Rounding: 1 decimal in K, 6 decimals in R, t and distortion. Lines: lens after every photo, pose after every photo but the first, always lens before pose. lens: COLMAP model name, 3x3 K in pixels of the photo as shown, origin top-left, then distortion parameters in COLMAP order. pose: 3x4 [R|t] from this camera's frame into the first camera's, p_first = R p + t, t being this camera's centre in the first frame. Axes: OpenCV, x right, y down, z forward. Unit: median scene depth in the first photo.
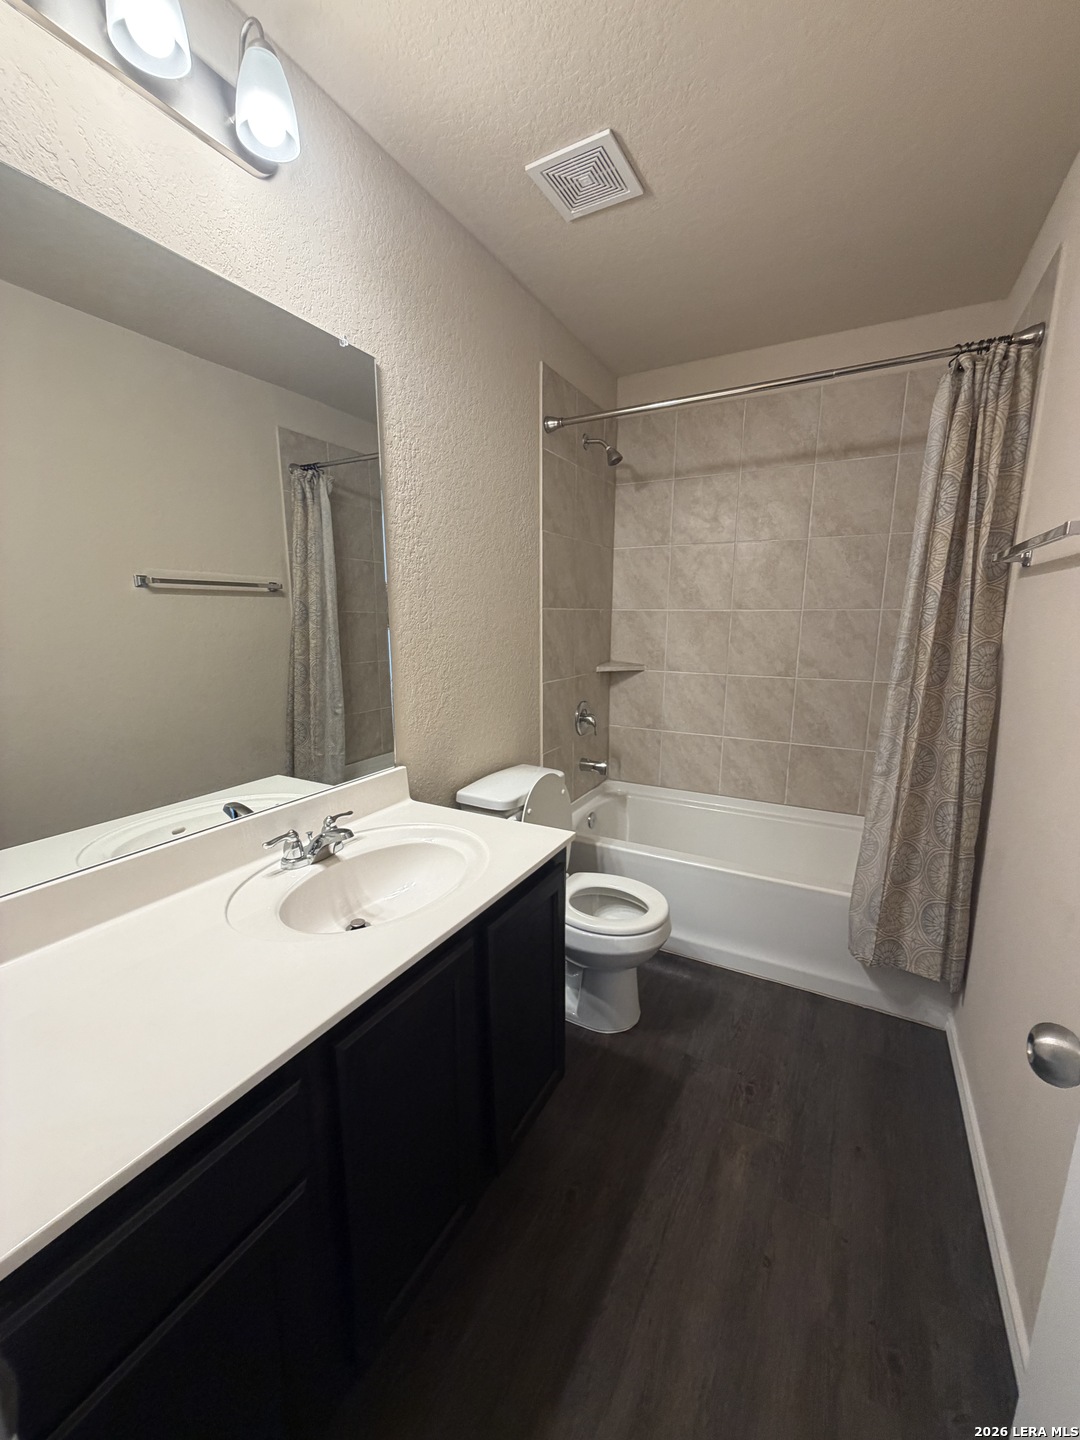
lens RADIAL K [[576.3, 0, 540.4], [0, 576.3, 722.0], [0, 0, 1]] dist [0.011653, 0.000103]
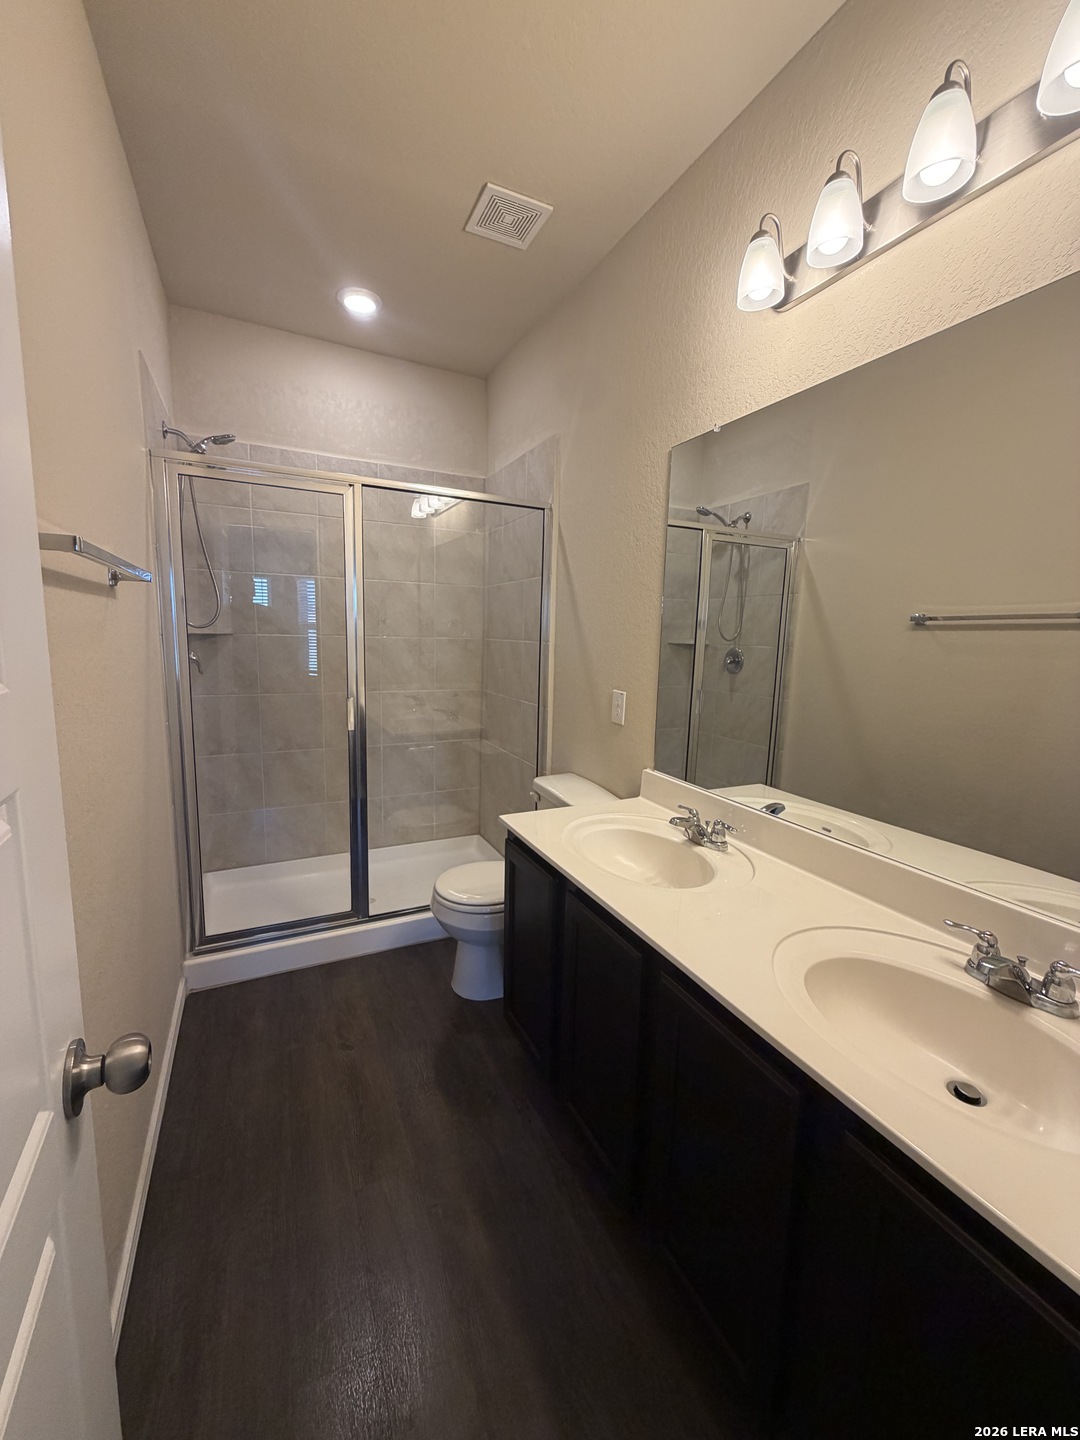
lens RADIAL K [[576.3, 0, 538.9], [0, 576.3, 721.6], [0, 0, 1]] dist [0.011653, 0.000103]
pose [[-0.571592, 0.095654, -0.814943, 0.585762], [-0.174590, 0.956261, 0.234697, -0.177003], [0.801748, 0.276432, -0.529891, 0.969916]]
